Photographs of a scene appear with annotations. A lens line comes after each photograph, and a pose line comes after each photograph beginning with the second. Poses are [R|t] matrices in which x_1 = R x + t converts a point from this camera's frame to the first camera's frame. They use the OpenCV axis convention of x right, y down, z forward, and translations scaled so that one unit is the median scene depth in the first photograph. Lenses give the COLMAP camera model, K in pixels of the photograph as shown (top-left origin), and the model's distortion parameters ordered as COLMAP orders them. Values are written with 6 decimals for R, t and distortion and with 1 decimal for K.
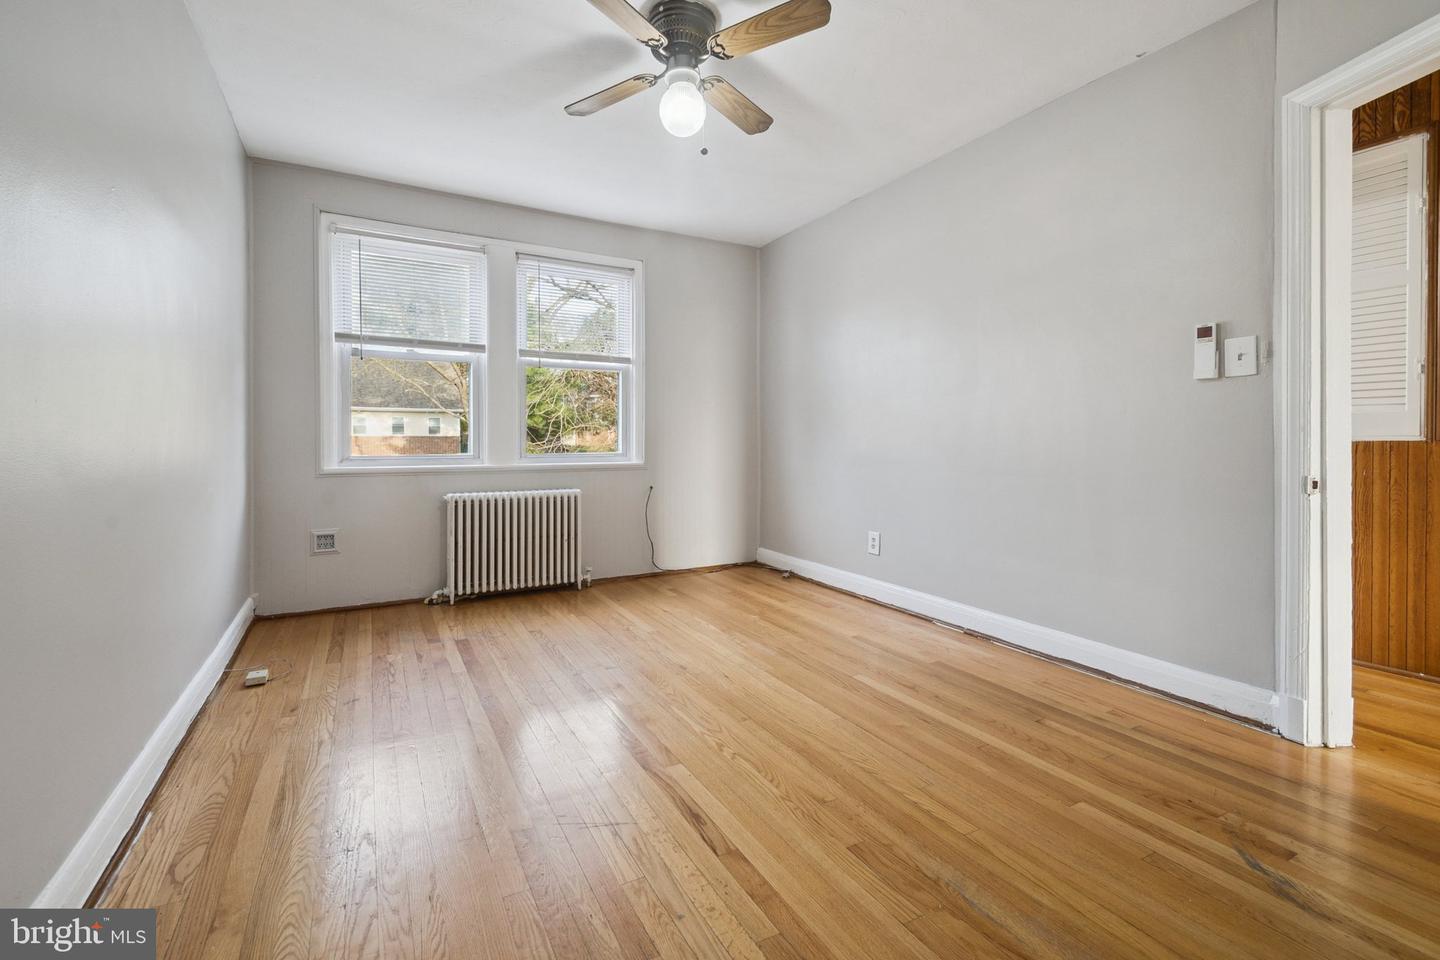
lens RADIAL K [[625.5, 0, 718.1], [0, 625.5, 443.9], [0, 0, 1]] dist [0.024387, -0.000015]
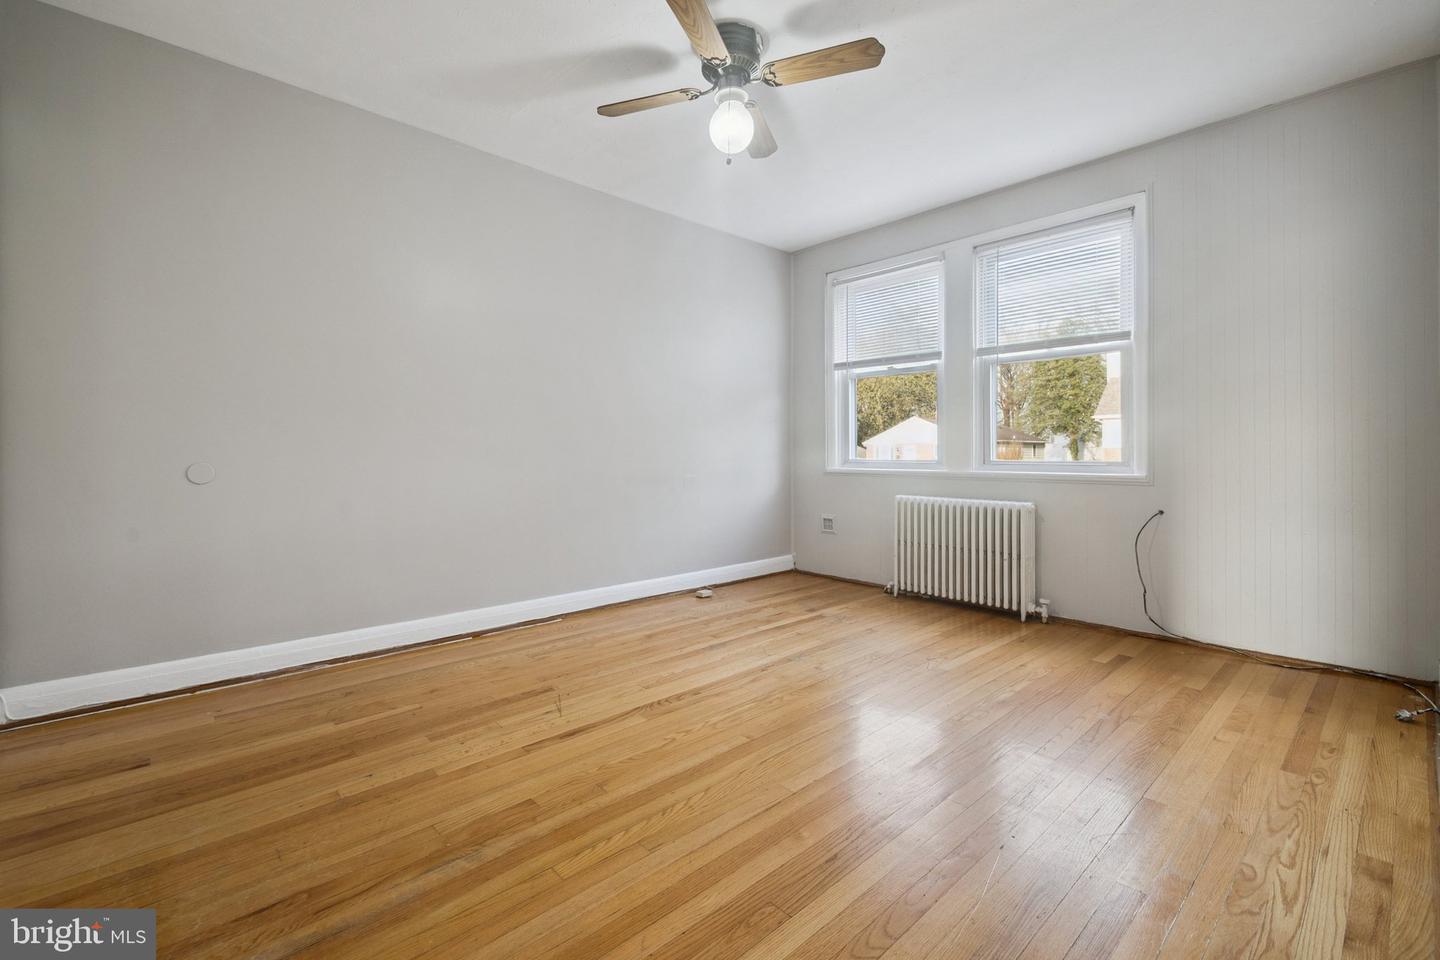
lens RADIAL K [[623.9, 0, 695.5], [0, 623.9, 453.0], [0, 0, 1]] dist [0.027897, -0.011831]
pose [[0.233321, 0.003361, -0.972394, 0.563308], [-0.001027, 0.999994, 0.003210, 0.003191], [0.972399, 0.000250, 0.233323, 0.417593]]
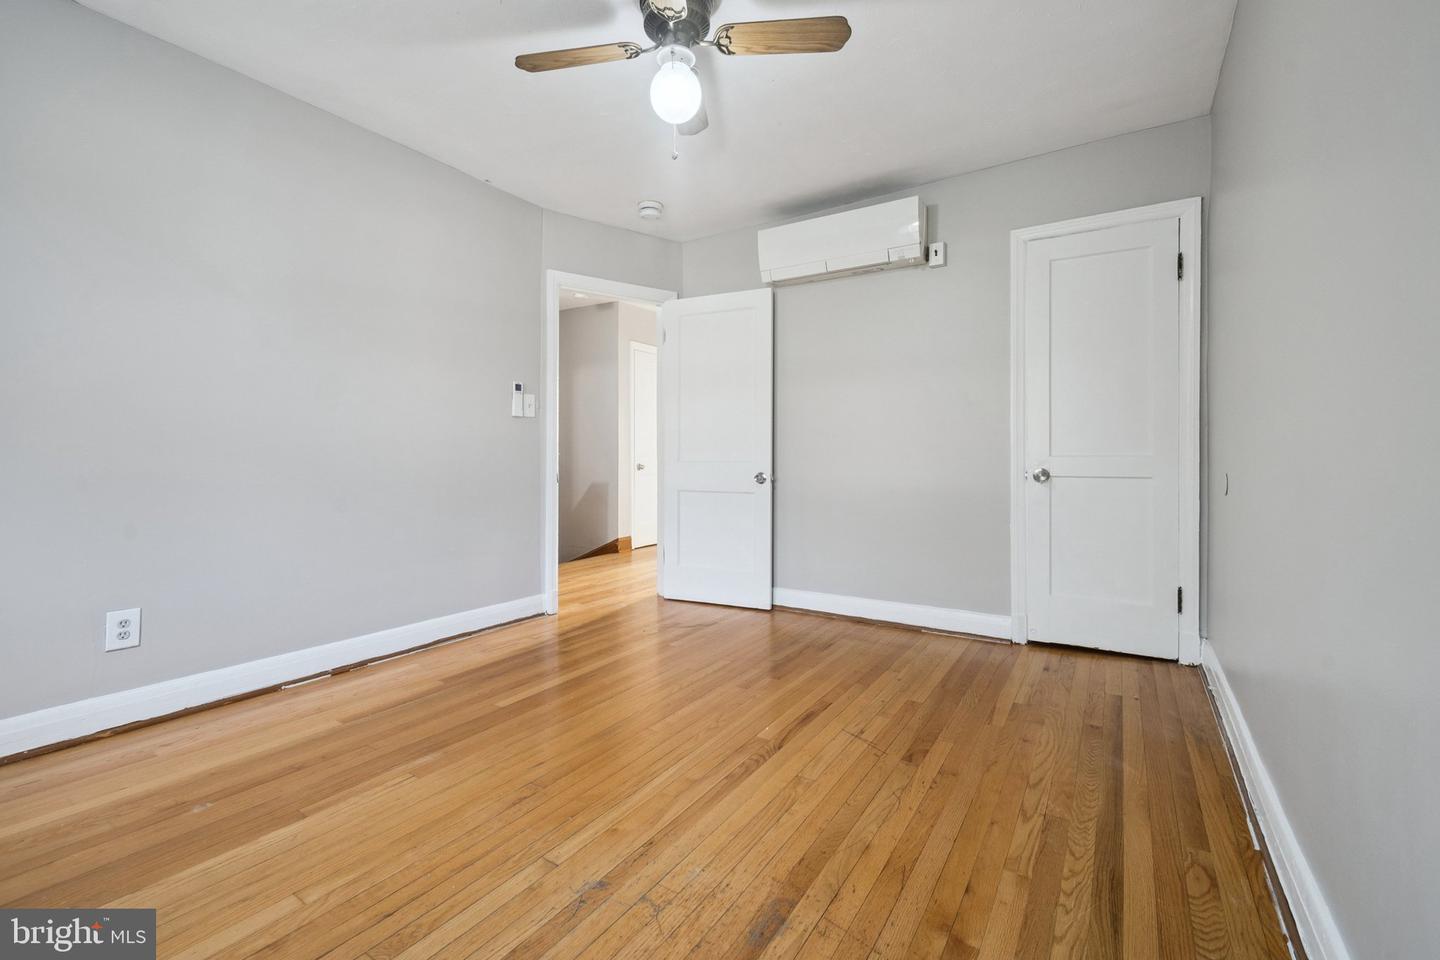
lens RADIAL K [[631.7, 0, 670.7], [0, 631.7, 451.9], [0, 0, 1]] dist [0.001332, -0.000117]
pose [[-0.432208, 0.006180, 0.901753, -0.528987], [0.003364, 0.999981, -0.005241, -0.001823], [-0.901768, 0.000768, -0.432220, 0.840256]]
